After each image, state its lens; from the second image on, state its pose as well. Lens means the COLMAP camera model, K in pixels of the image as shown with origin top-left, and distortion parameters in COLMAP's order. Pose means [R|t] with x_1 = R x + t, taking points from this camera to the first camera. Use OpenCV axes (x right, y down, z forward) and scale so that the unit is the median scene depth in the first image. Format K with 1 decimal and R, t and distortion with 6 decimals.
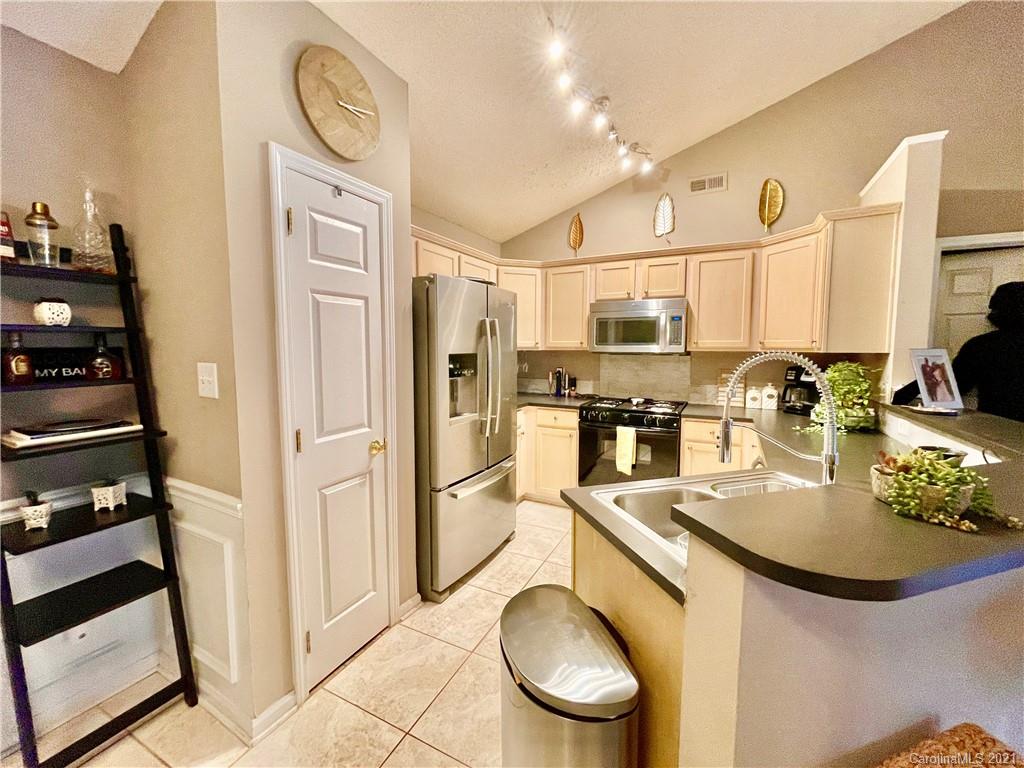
lens RADIAL K [[412.5, 0, 509.5], [0, 412.5, 377.7], [0, 0, 1]] dist [-0.001867, -0.000329]
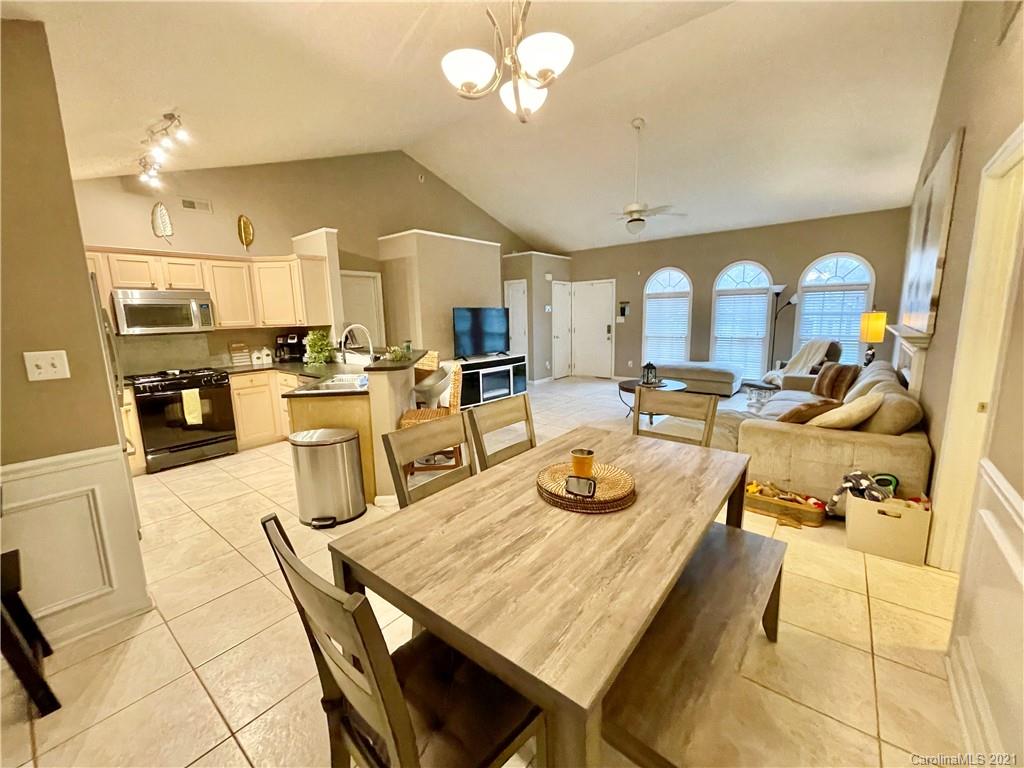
lens RADIAL K [[412.5, 0, 509.5], [0, 412.5, 377.7], [0, 0, 1]] dist [-0.001867, -0.000329]
pose [[0.208778, -0.158111, 0.965097, -0.765469], [0.104880, 0.984773, 0.138646, 0.007443], [-0.972323, 0.072274, 0.222181, -0.282026]]
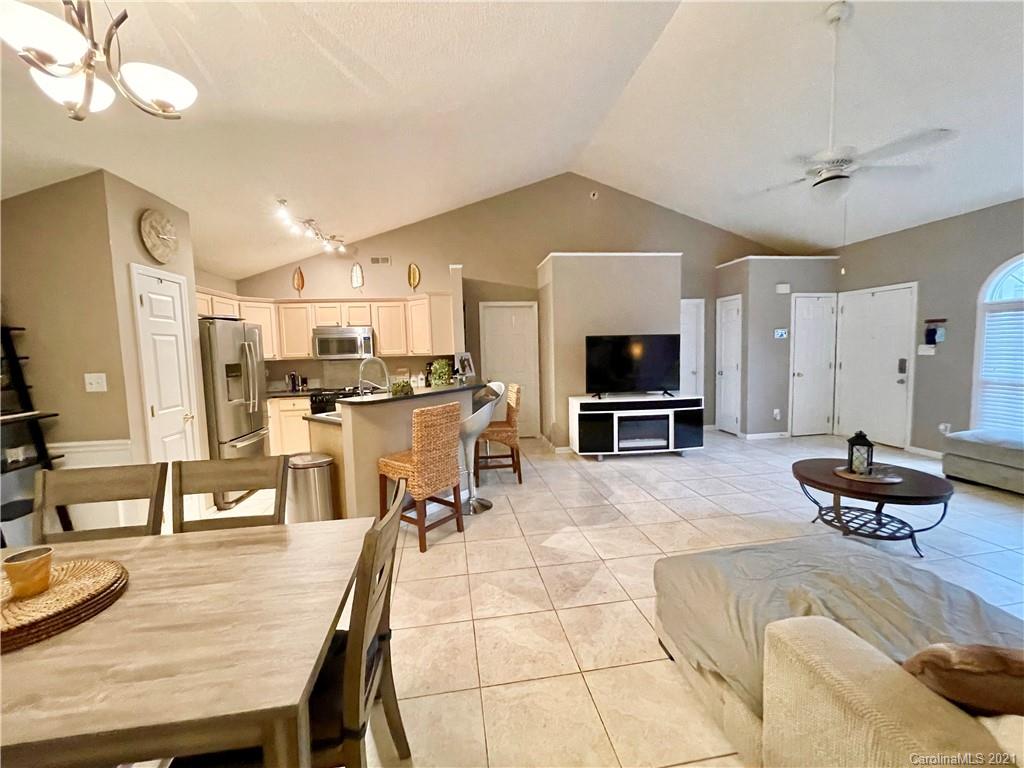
lens RADIAL K [[412.5, 0, 509.5], [0, 412.5, 377.7], [0, 0, 1]] dist [-0.001867, -0.000329]
pose [[0.814344, -0.067909, 0.576396, -0.124361], [0.076663, 0.997015, 0.009154, 0.053107], [-0.575298, 0.036733, 0.817119, -0.789946]]
